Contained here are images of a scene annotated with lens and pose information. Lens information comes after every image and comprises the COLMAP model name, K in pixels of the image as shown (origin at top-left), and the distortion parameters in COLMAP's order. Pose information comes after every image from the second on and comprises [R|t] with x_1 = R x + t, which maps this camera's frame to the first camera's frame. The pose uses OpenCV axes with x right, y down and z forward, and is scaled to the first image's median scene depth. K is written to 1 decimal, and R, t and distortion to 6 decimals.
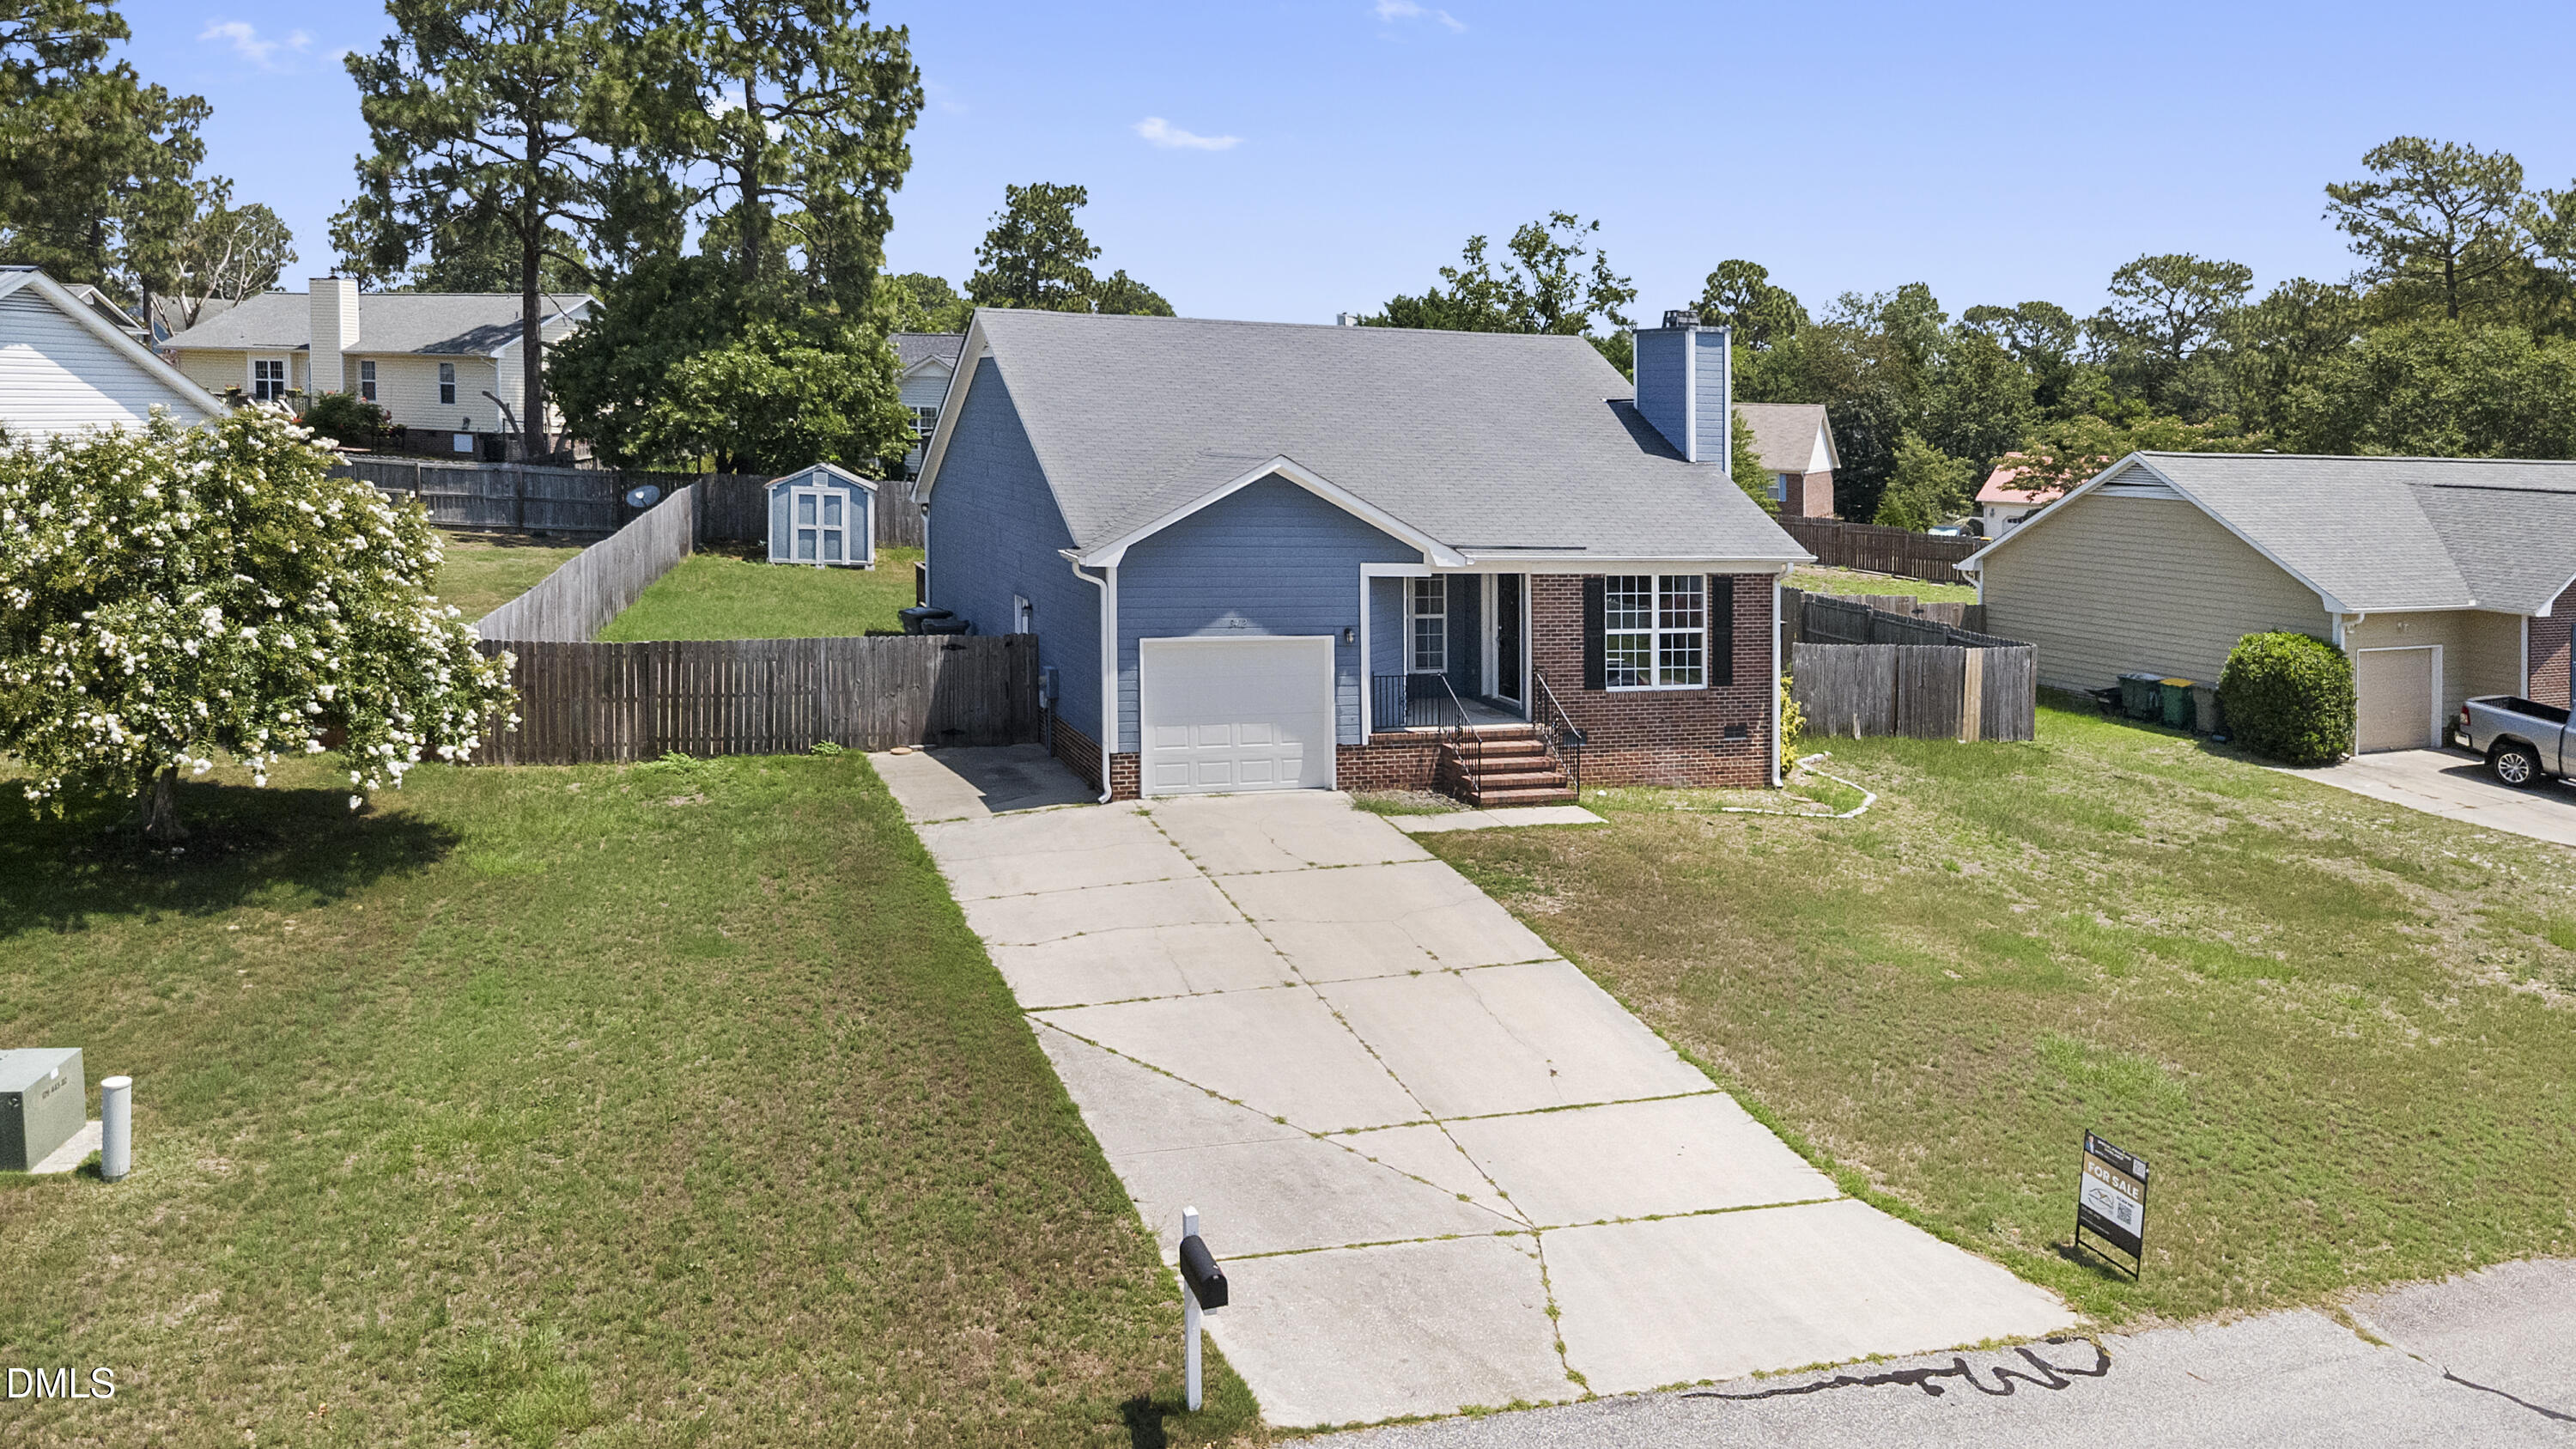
lens RADIAL K [[2015.4, 0, 1270.6], [0, 2015.4, 723.8], [0, 0, 1]] dist [0.016126, -0.026531]
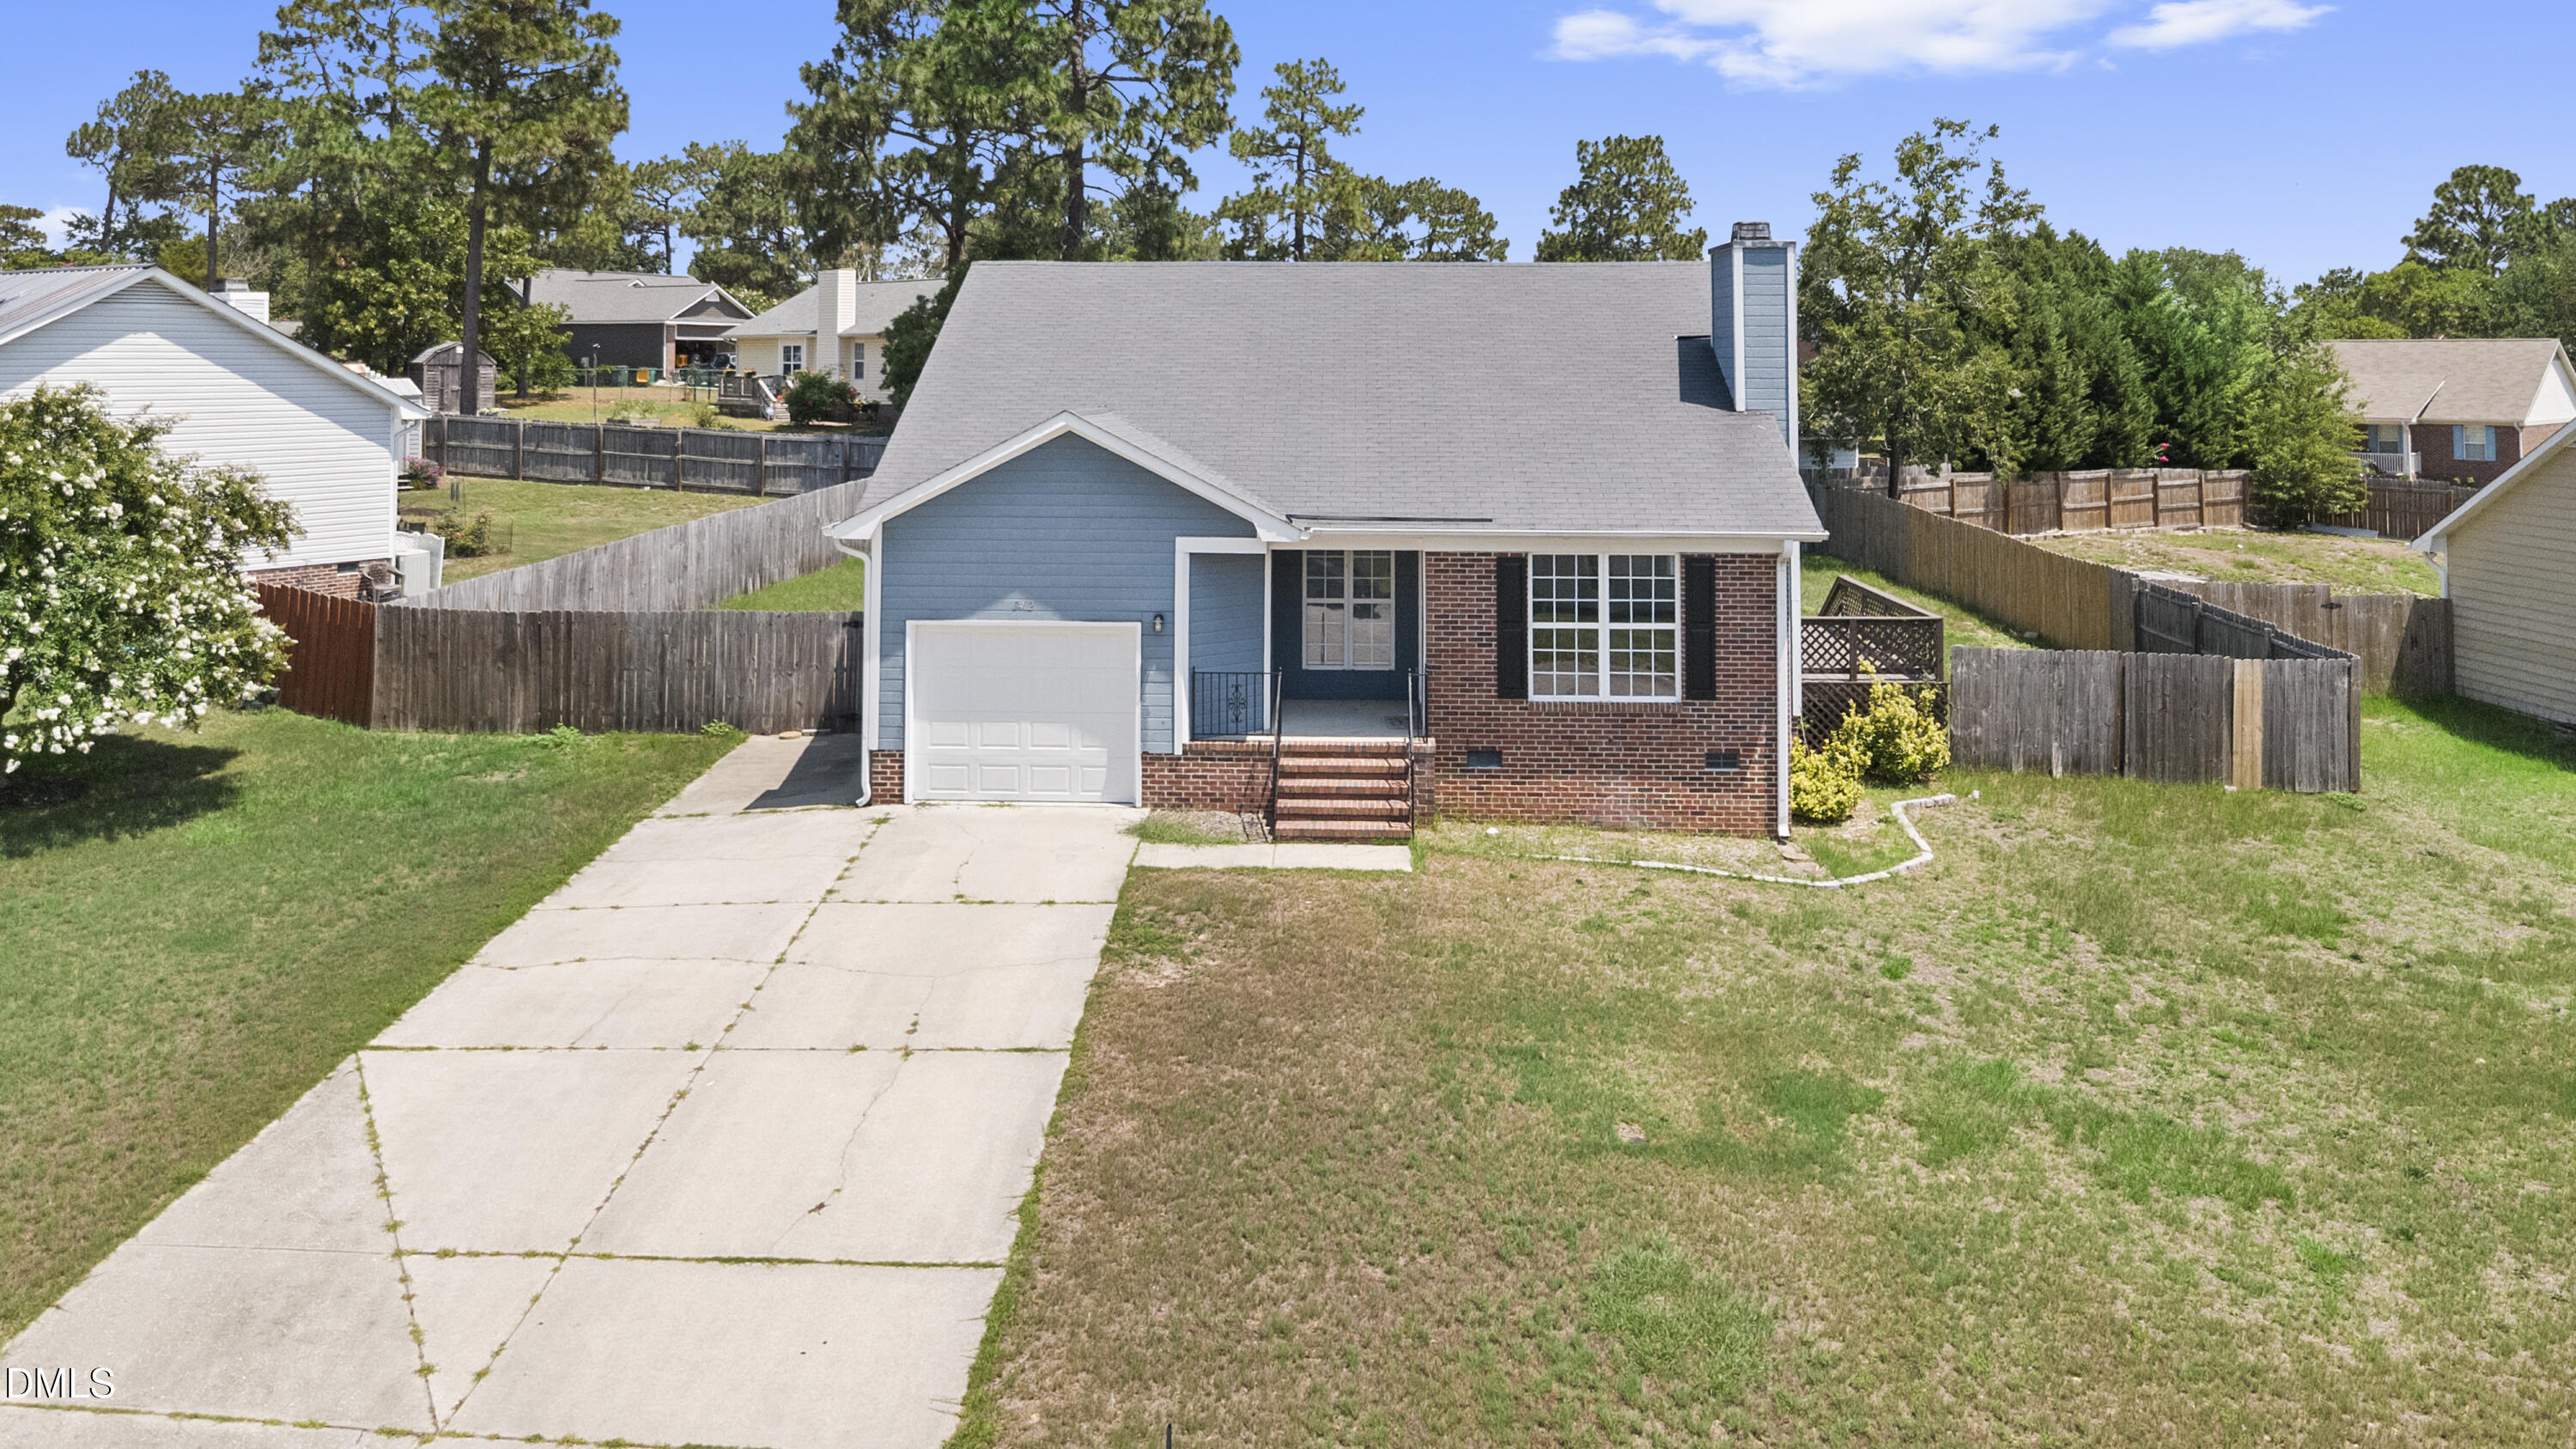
lens RADIAL K [[2015.4, 0, 1299.7], [0, 2015.4, 532.9], [0, 0, 1]] dist [0.016126, -0.026531]
pose [[0.912043, 0.006523, -0.410042, 0.405841], [-0.038542, 0.996811, -0.069870, -0.022921], [0.408279, 0.079528, 0.909386, 0.240025]]
